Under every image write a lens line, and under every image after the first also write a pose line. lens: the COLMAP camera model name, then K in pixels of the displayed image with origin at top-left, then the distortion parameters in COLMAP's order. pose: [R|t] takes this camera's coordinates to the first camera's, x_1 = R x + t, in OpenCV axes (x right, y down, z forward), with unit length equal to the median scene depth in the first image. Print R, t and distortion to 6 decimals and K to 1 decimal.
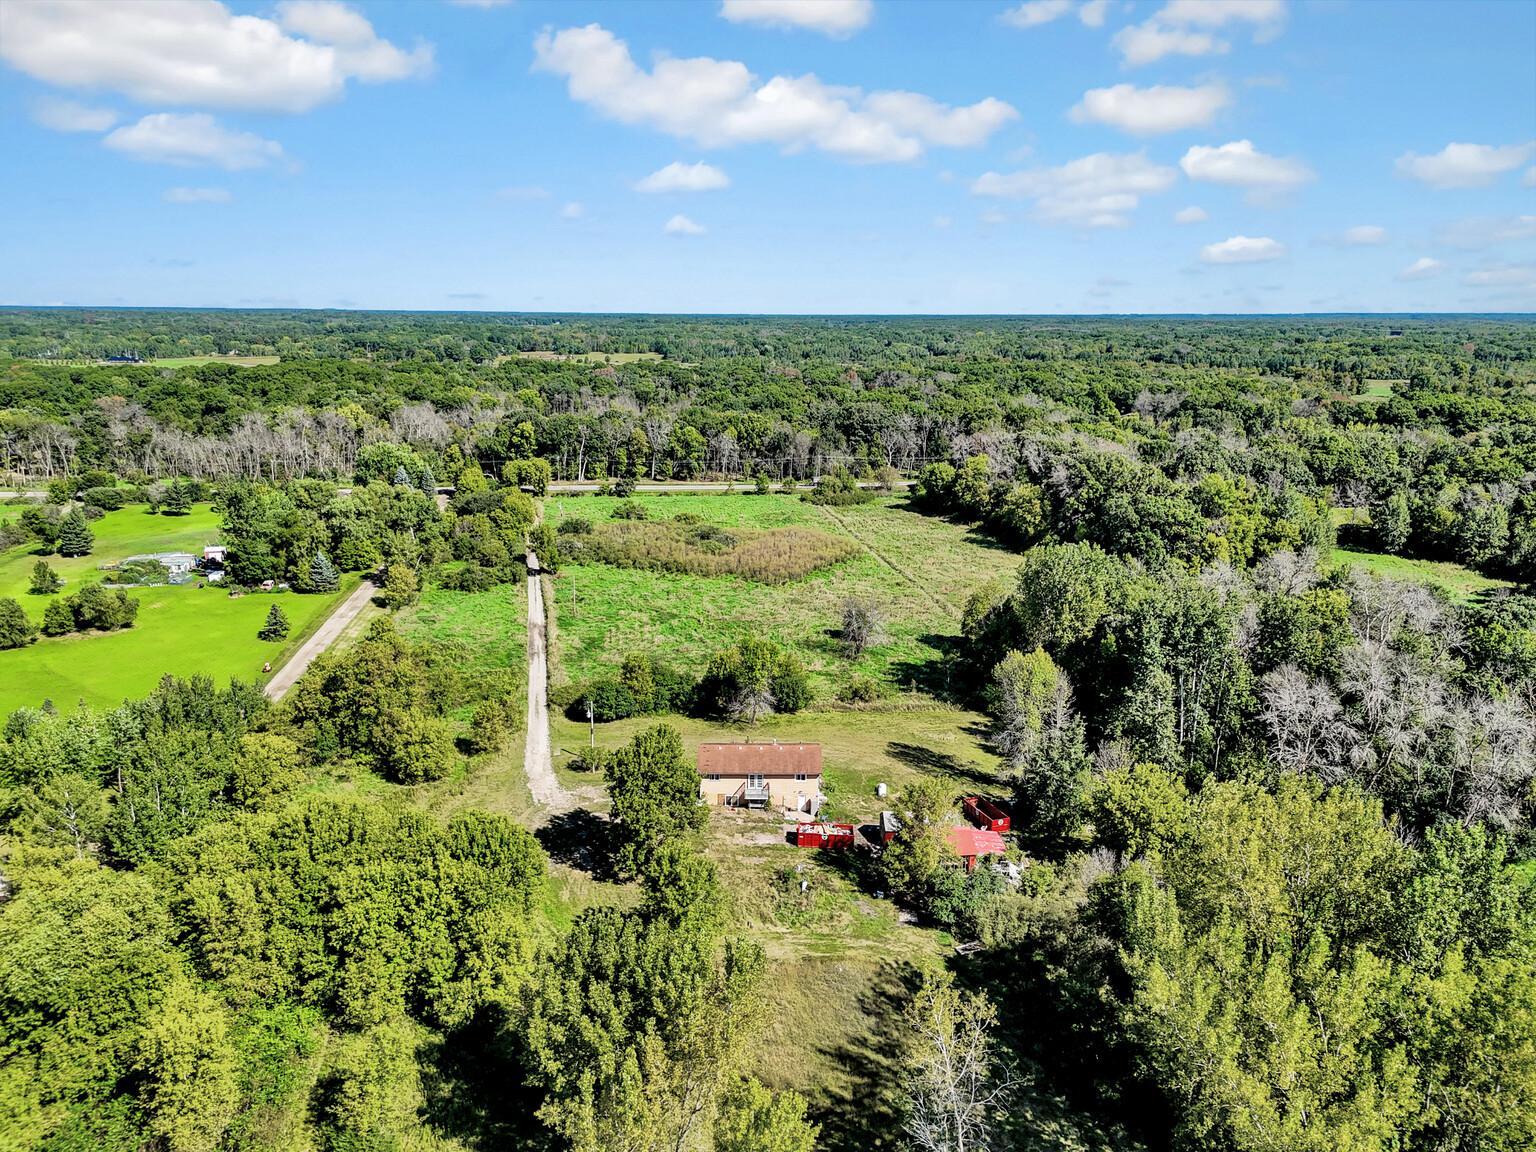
lens RADIAL K [[1133.2, 0, 771.4], [0, 1133.2, 582.6], [0, 0, 1]] dist [0.055938, -0.052698]
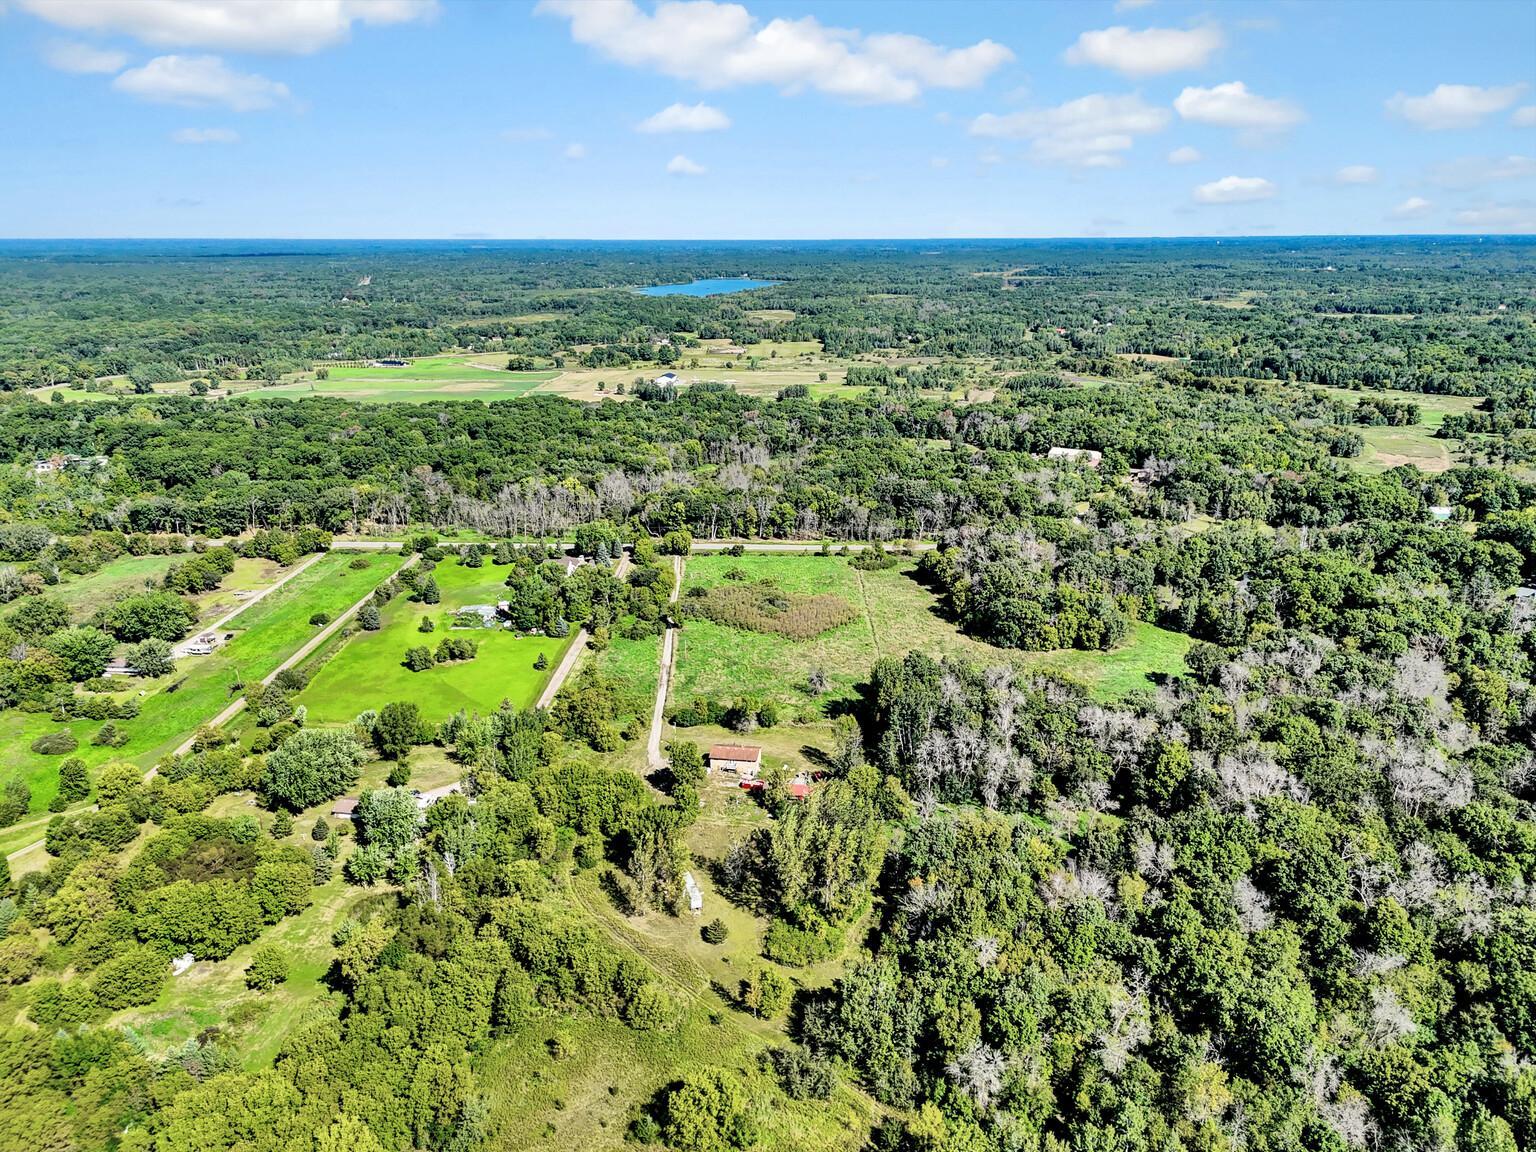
lens RADIAL K [[1127.7, 0, 768.0], [0, 1127.7, 576.0], [0, 0, 1]] dist [0.077105, -0.071159]
pose [[0.985805, 0.038114, -0.163512, 0.239652], [-0.028638, 0.997792, 0.059926, -0.204394], [0.165435, -0.054392, 0.984720, -0.756122]]
